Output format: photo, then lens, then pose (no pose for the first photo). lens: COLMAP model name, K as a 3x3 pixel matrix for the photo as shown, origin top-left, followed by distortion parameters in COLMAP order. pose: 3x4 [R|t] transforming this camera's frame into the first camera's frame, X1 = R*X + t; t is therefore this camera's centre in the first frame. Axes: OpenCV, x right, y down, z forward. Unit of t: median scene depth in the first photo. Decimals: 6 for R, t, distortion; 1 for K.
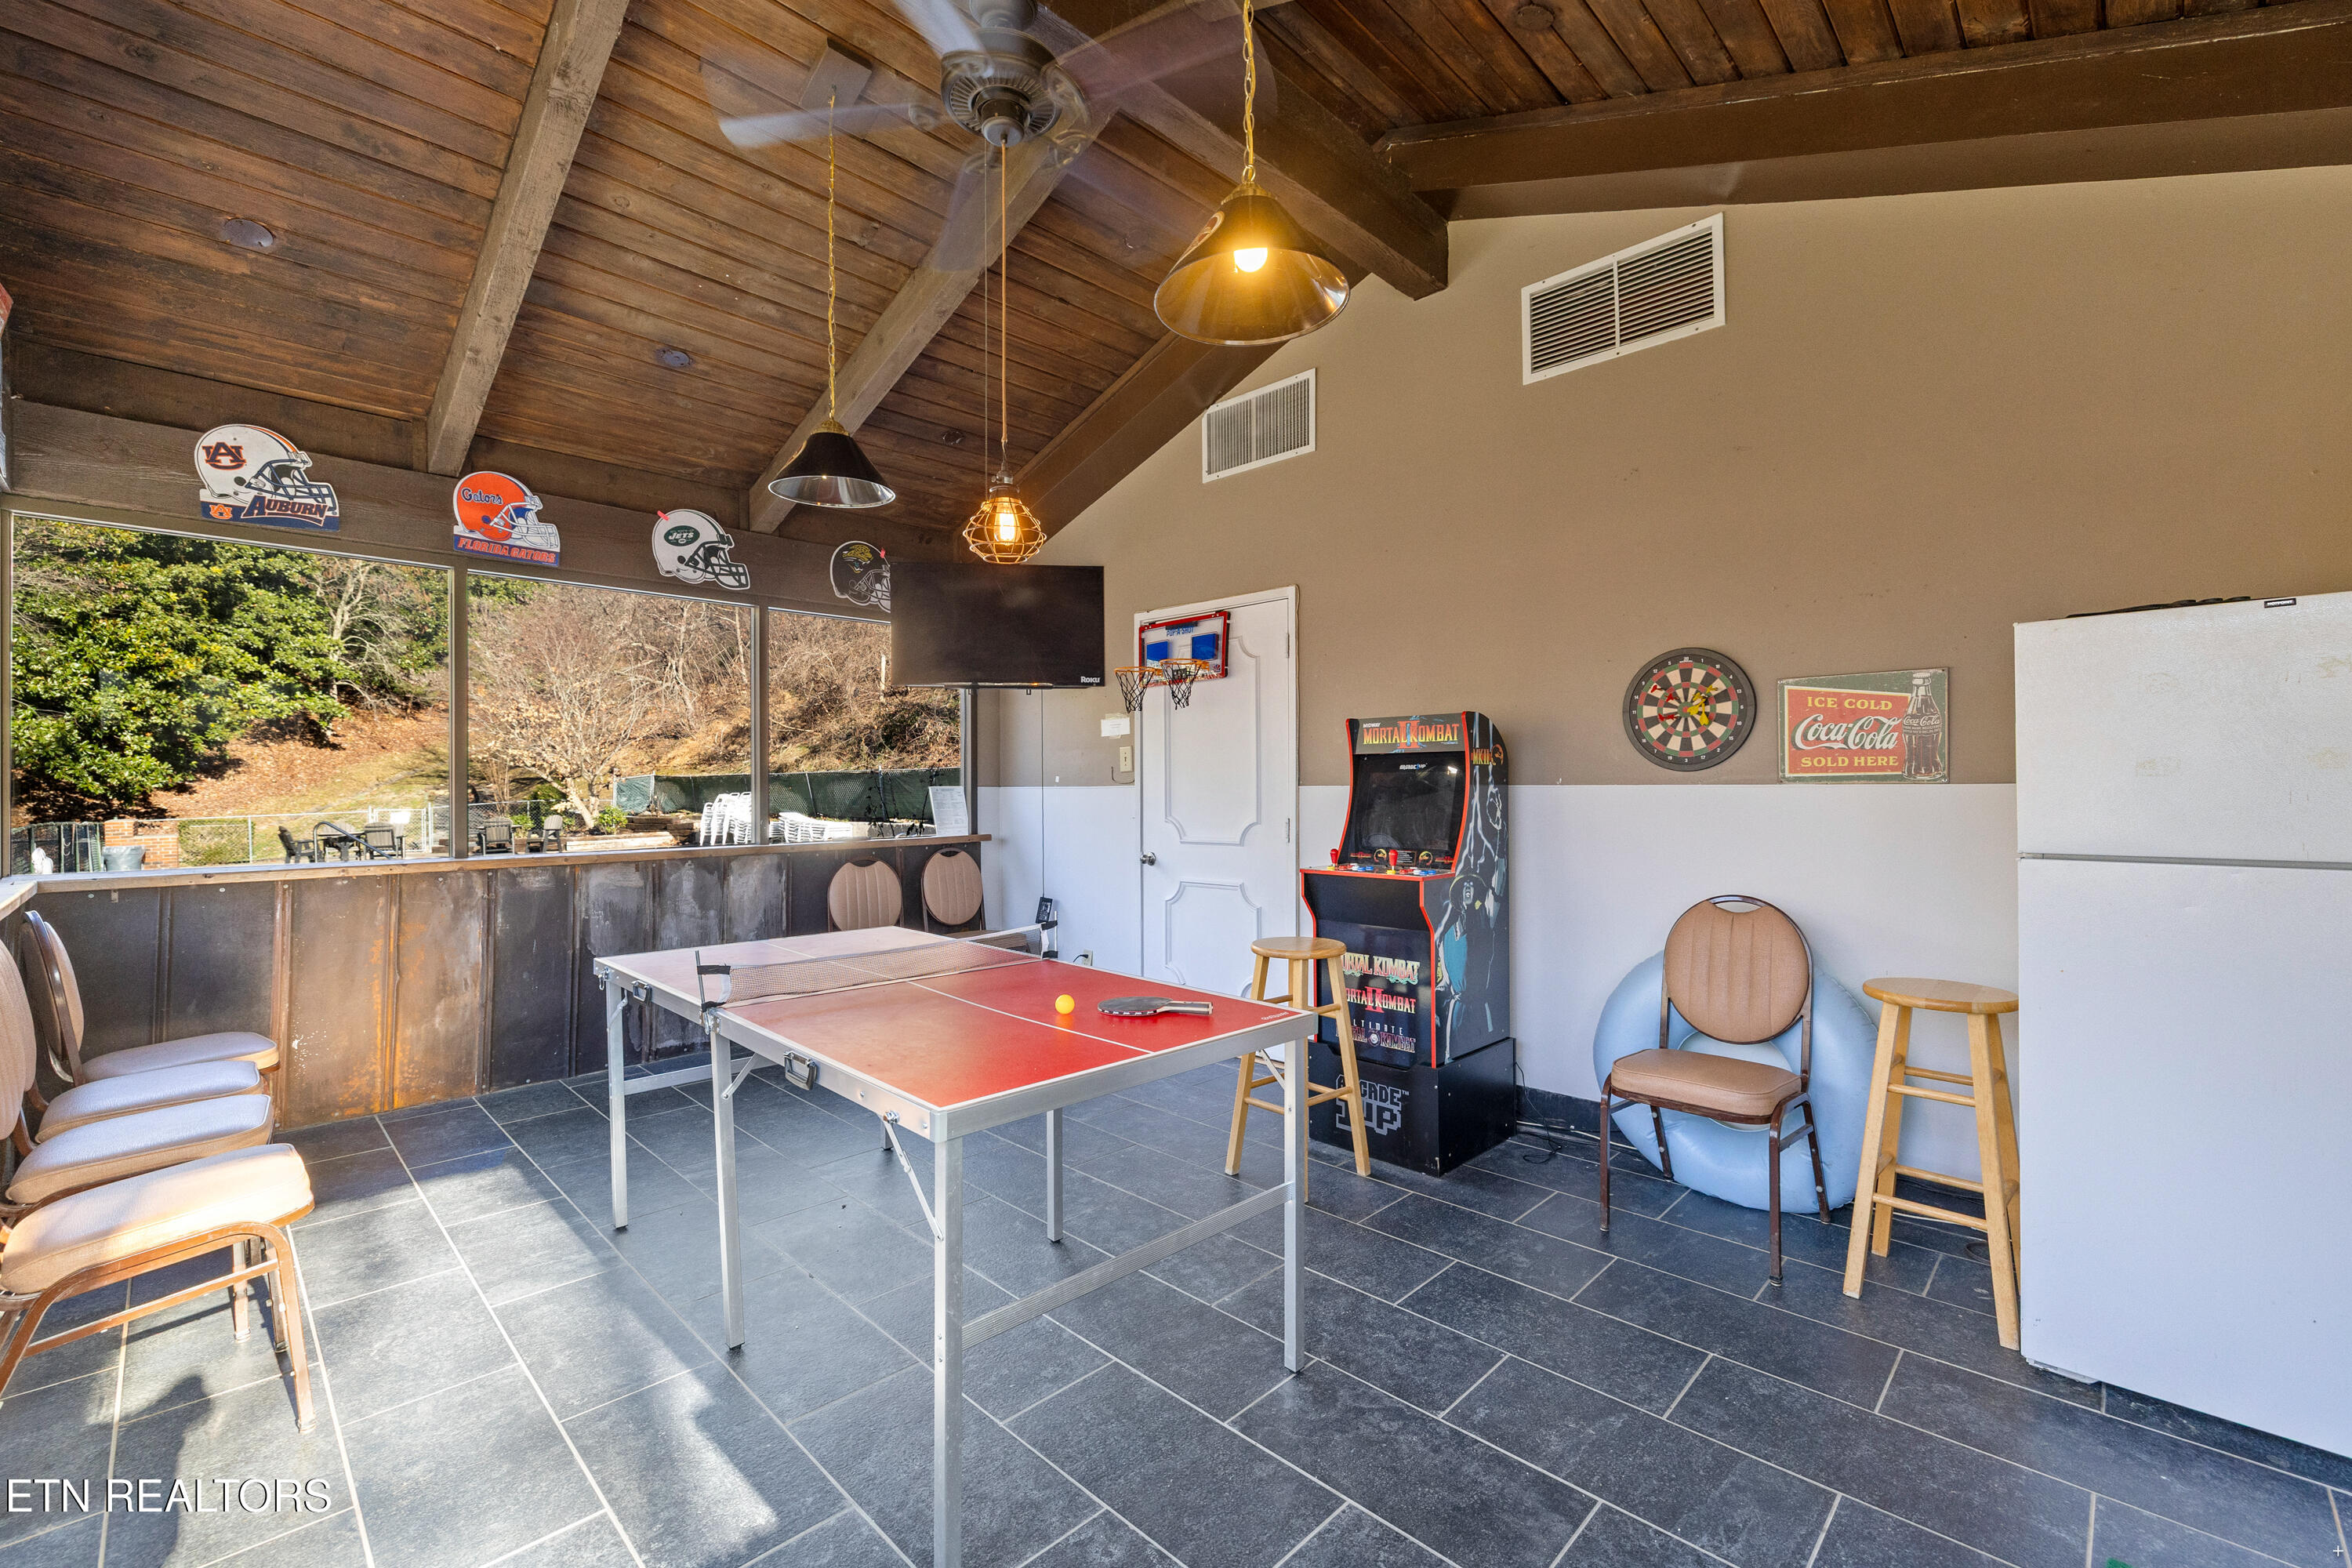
lens RADIAL K [[982.9, 0, 1177.3], [0, 982.9, 780.4], [0, 0, 1]] dist [0.000181, -0.000540]
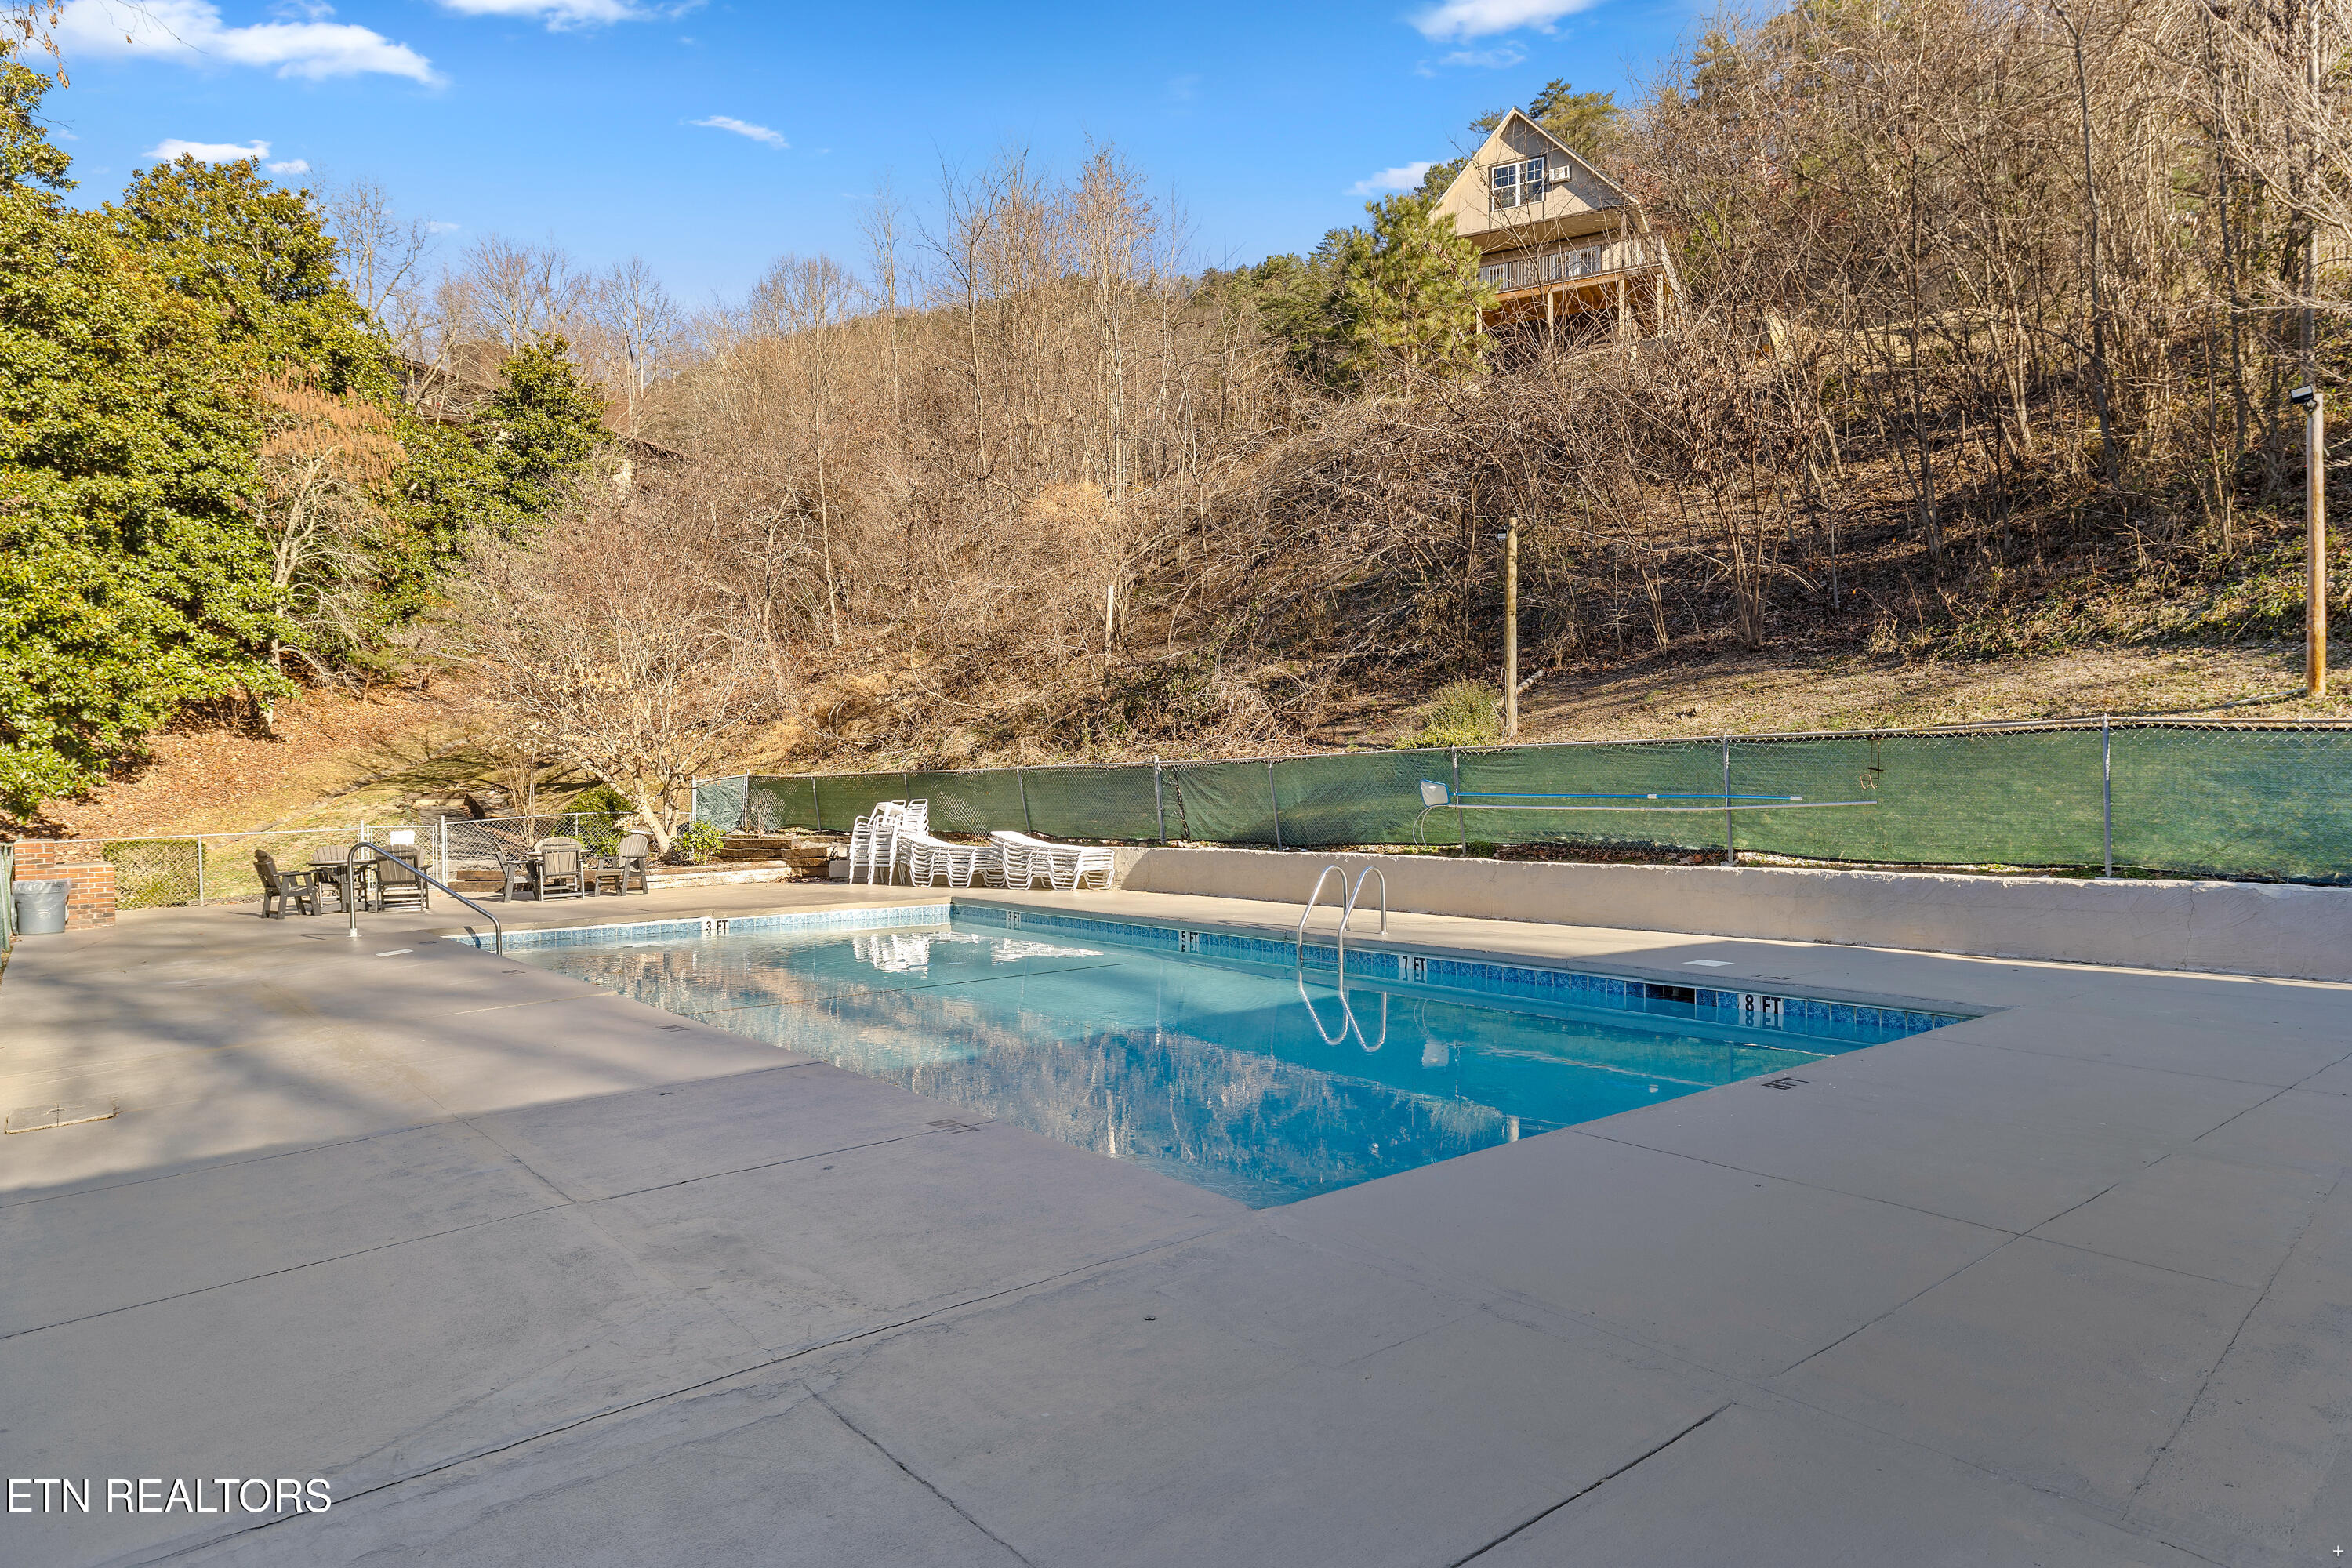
lens RADIAL K [[1346.6, 0, 1175.5], [0, 1346.6, 790.2], [0, 0, 1]] dist [0.002382, 0.001041]
pose [[0.995635, -0.000647, -0.093328, -0.133718], [0.000637, 1.000000, -0.000131, 0.004014], [0.093328, 0.000071, 0.995635, 0.099613]]
